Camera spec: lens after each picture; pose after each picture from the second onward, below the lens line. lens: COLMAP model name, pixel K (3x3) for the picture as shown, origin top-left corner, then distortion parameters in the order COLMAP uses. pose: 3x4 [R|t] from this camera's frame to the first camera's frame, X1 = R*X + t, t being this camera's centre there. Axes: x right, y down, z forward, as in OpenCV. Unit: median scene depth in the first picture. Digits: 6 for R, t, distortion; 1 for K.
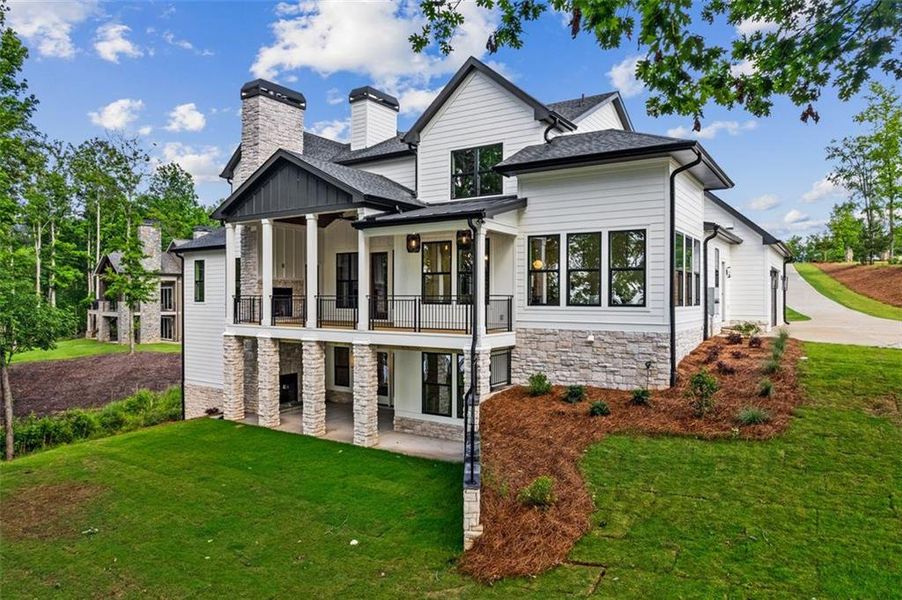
lens RADIAL K [[582.4, 0, 453.3], [0, 582.4, 299.0], [0, 0, 1]] dist [-0.042850, -0.000004]
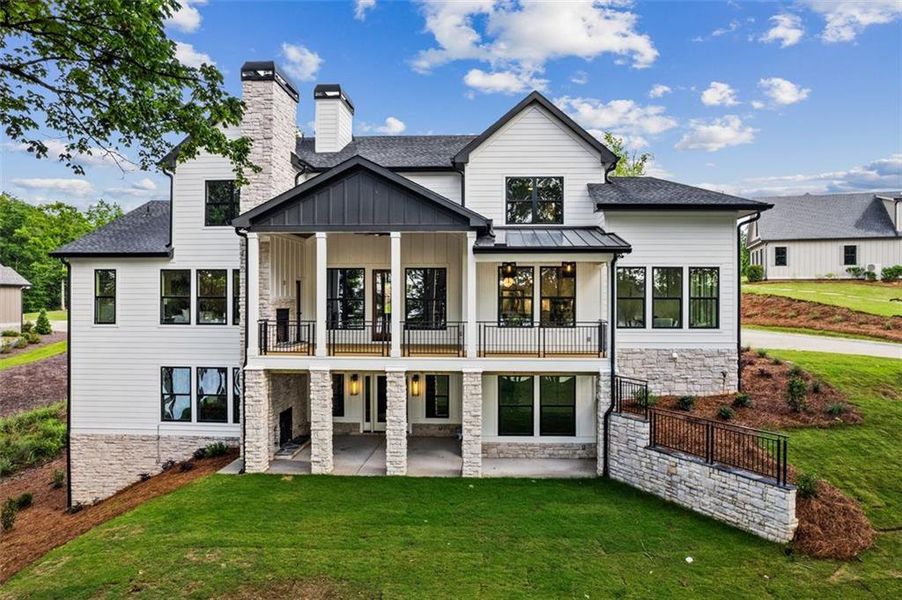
lens RADIAL K [[582.4, 0, 453.4], [0, 582.4, 298.9], [0, 0, 1]] dist [-0.042850, -0.000004]
pose [[0.861347, -0.002697, 0.508010, -0.654415], [0.002161, 0.999996, 0.001644, -0.044441], [-0.508012, -0.000318, 0.861350, 0.175734]]
